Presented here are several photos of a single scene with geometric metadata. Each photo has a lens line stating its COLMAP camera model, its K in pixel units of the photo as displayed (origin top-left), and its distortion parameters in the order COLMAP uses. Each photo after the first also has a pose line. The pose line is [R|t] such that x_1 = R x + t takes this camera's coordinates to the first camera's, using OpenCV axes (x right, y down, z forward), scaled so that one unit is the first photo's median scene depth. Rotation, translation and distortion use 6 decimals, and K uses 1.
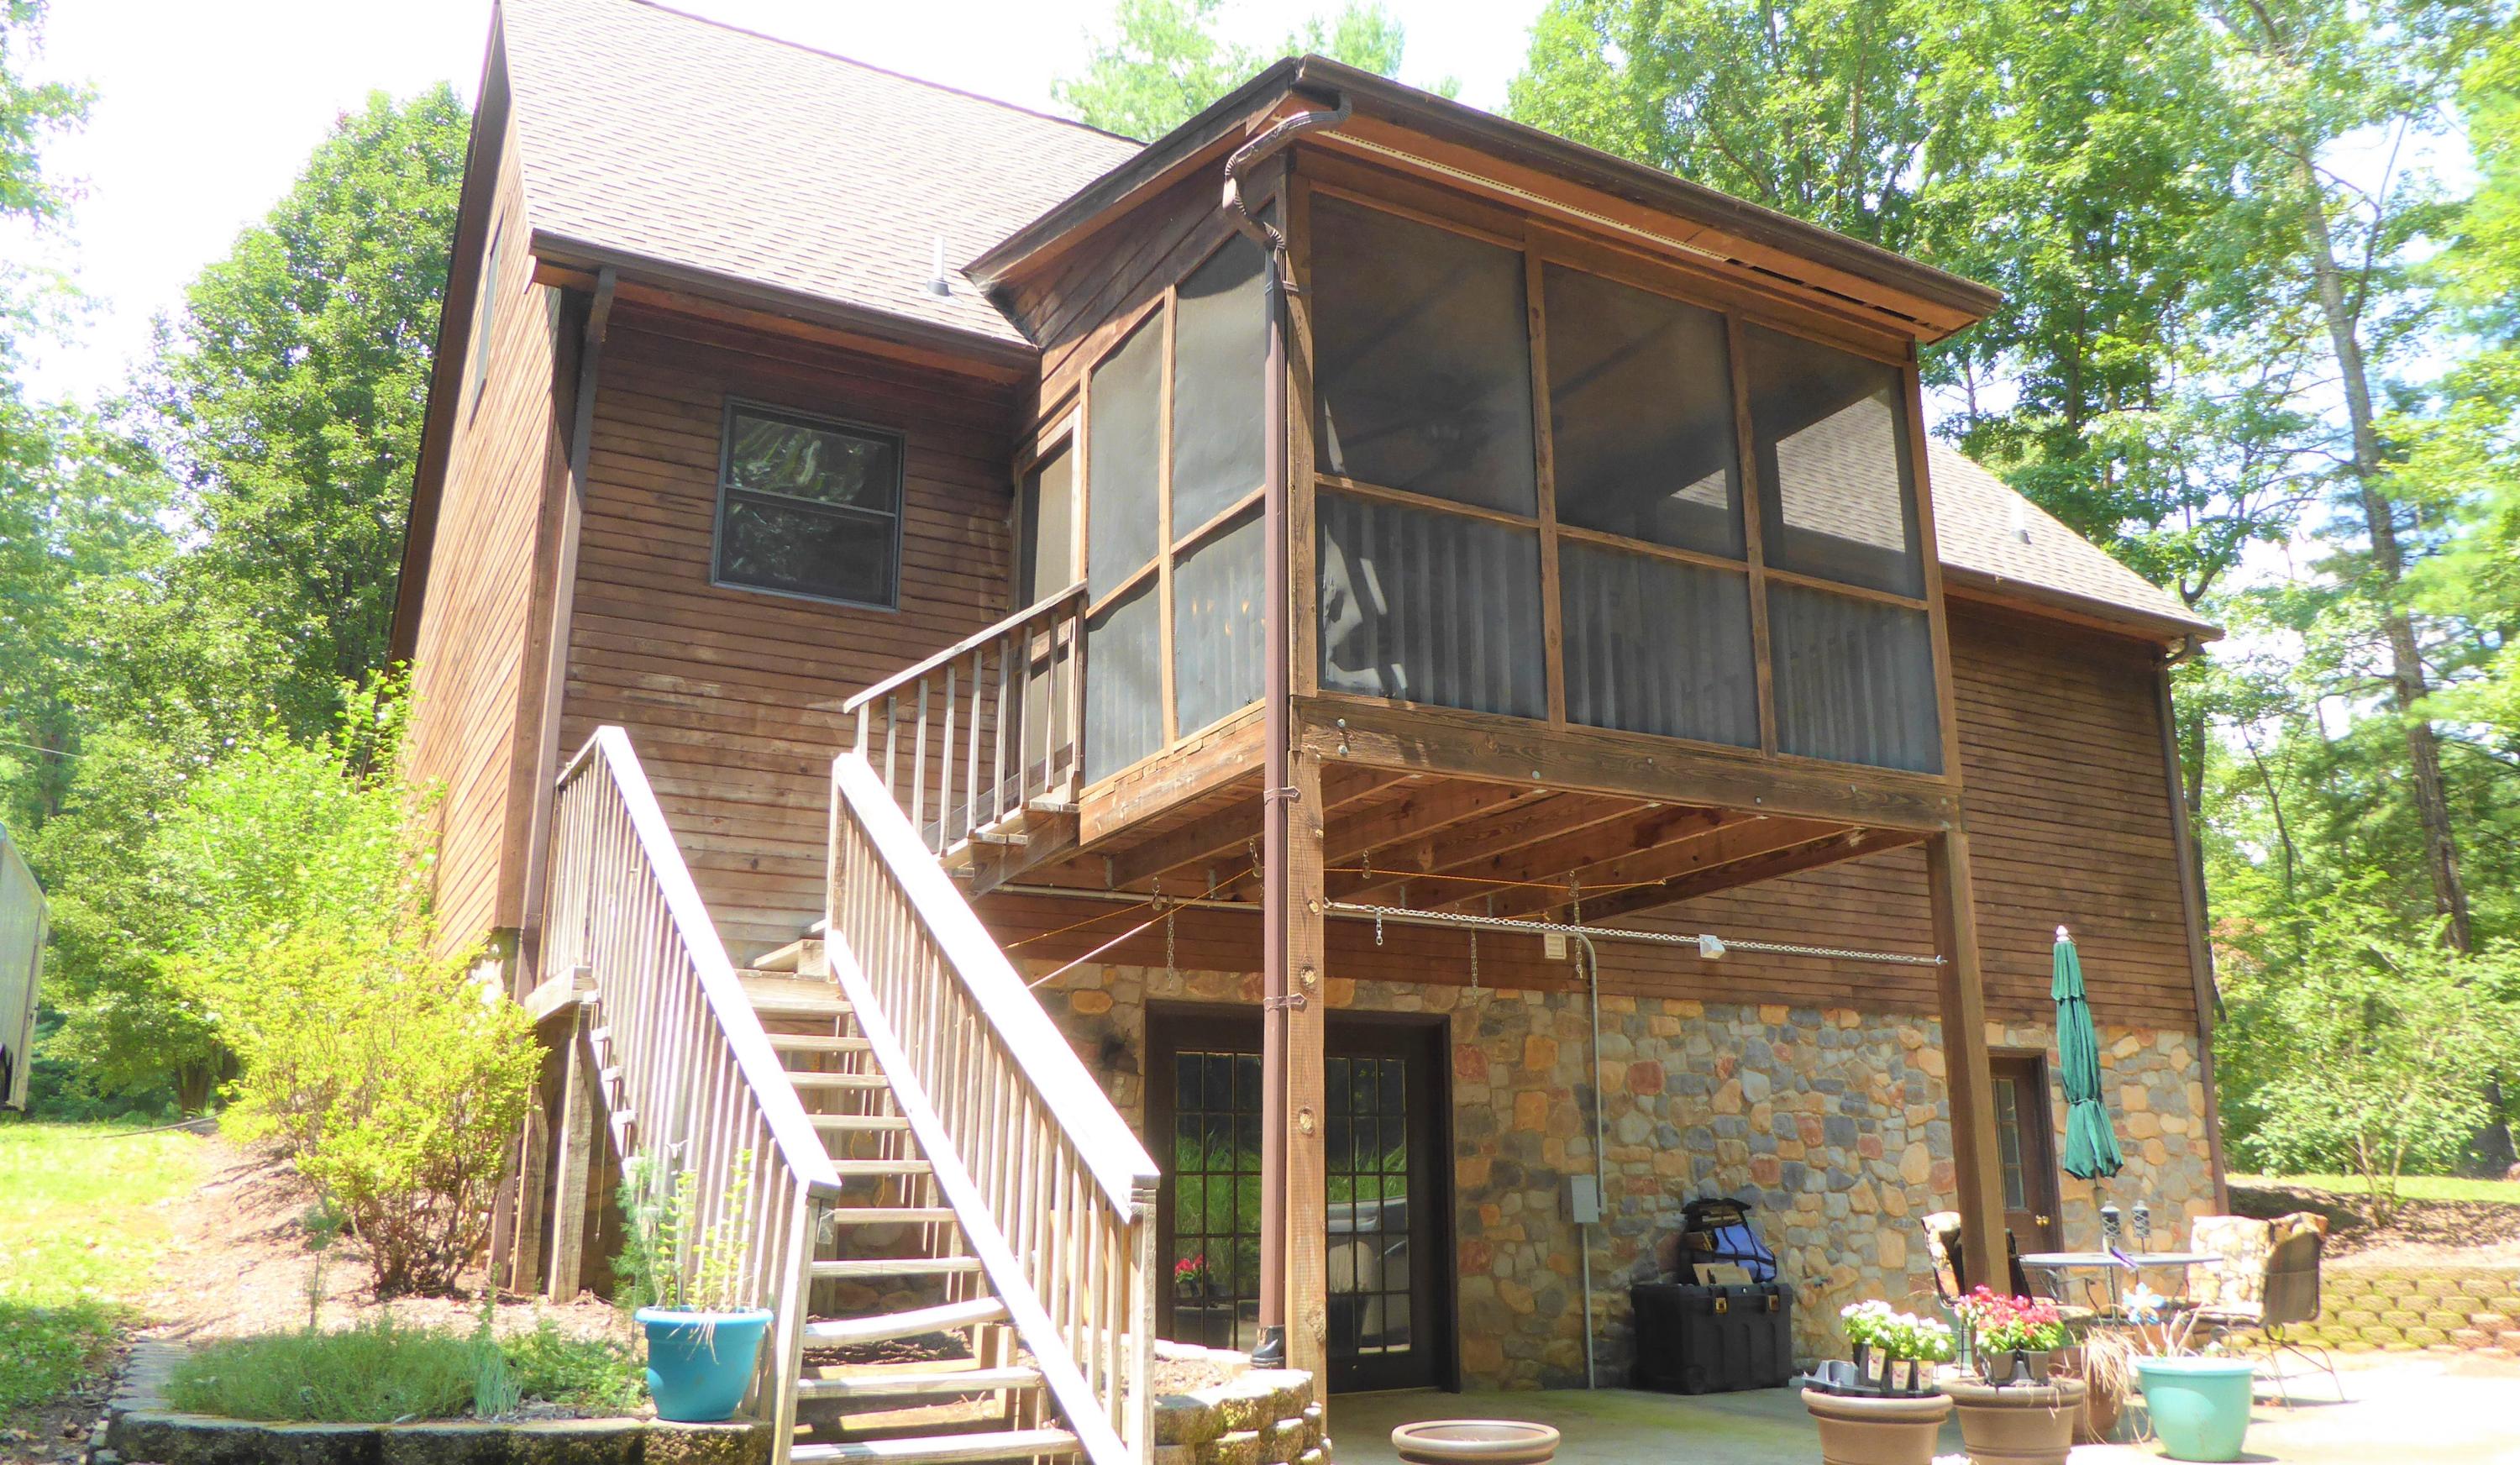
lens RADIAL K [[1872.7, 0, 1259.9], [0, 1872.7, 745.0], [0, 0, 1]] dist [-0.039911, 0.004572]
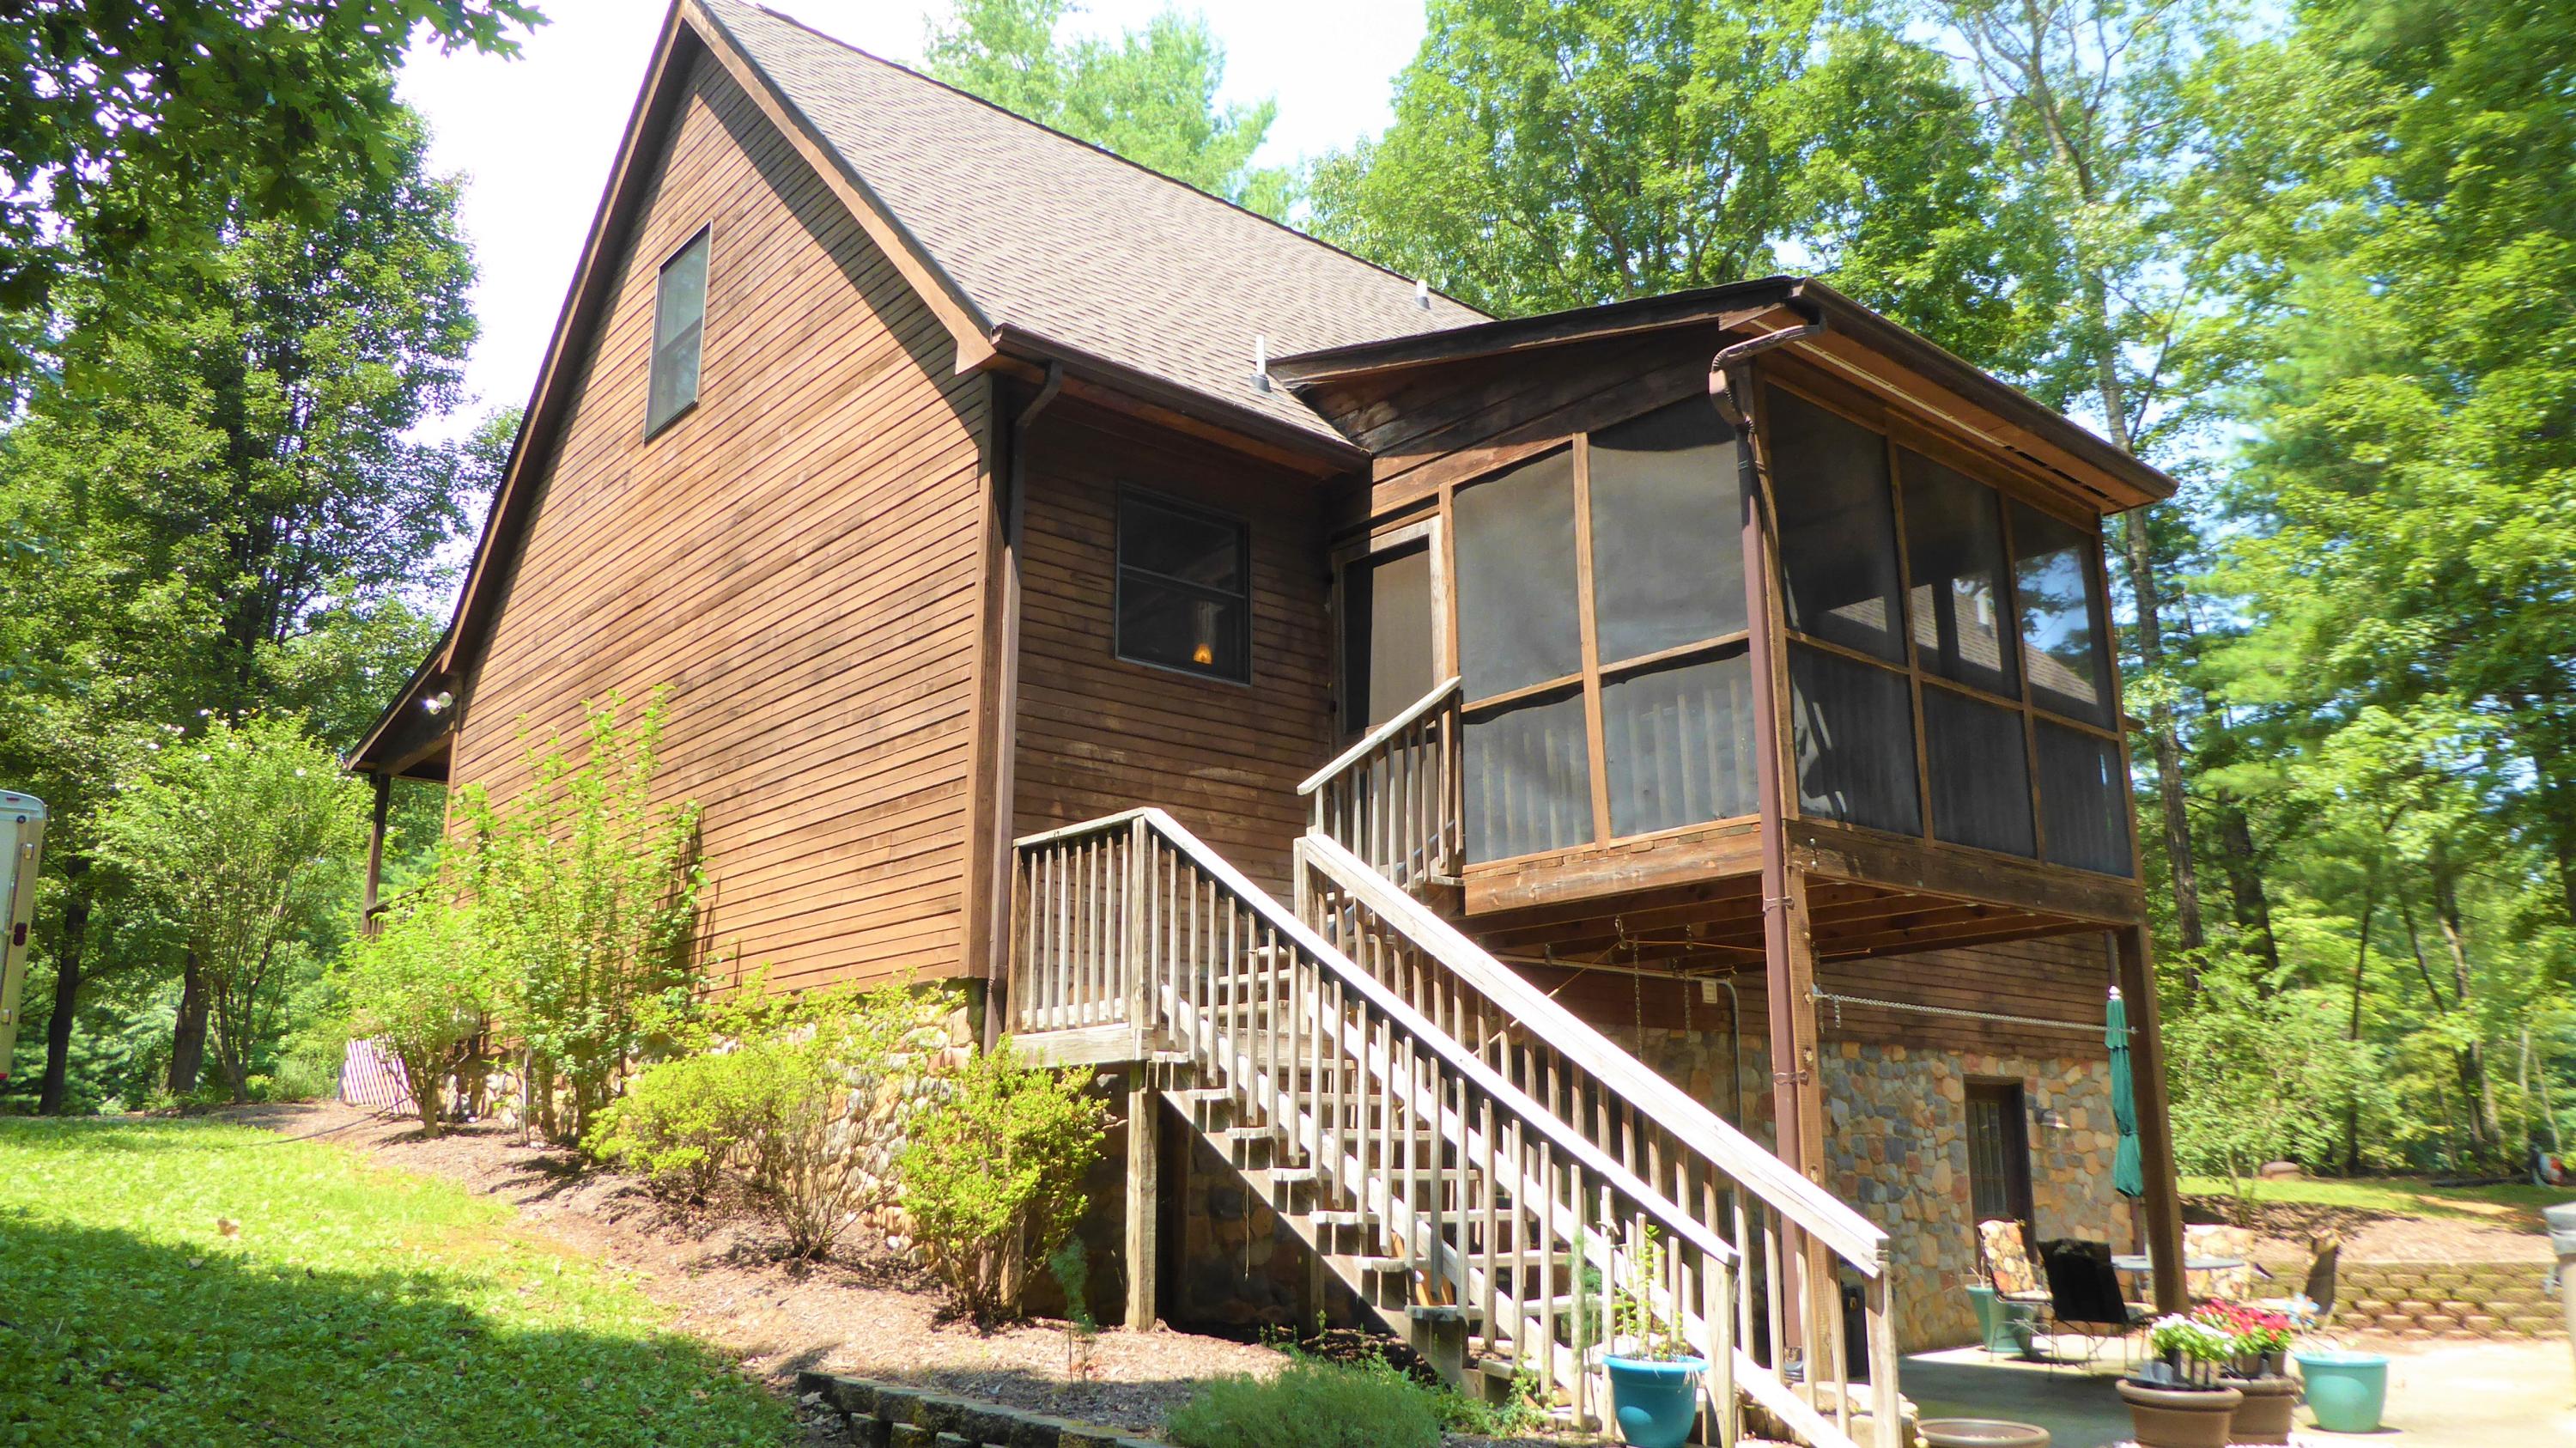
lens RADIAL K [[1833.8, 0, 1283.8], [0, 1833.8, 730.7], [0, 0, 1]] dist [-0.040213, 0.014476]
pose [[0.977697, 0.052441, 0.203368, -0.418909], [-0.054409, 0.998510, 0.004091, -0.054736], [-0.202851, -0.015065, 0.979094, -0.061972]]
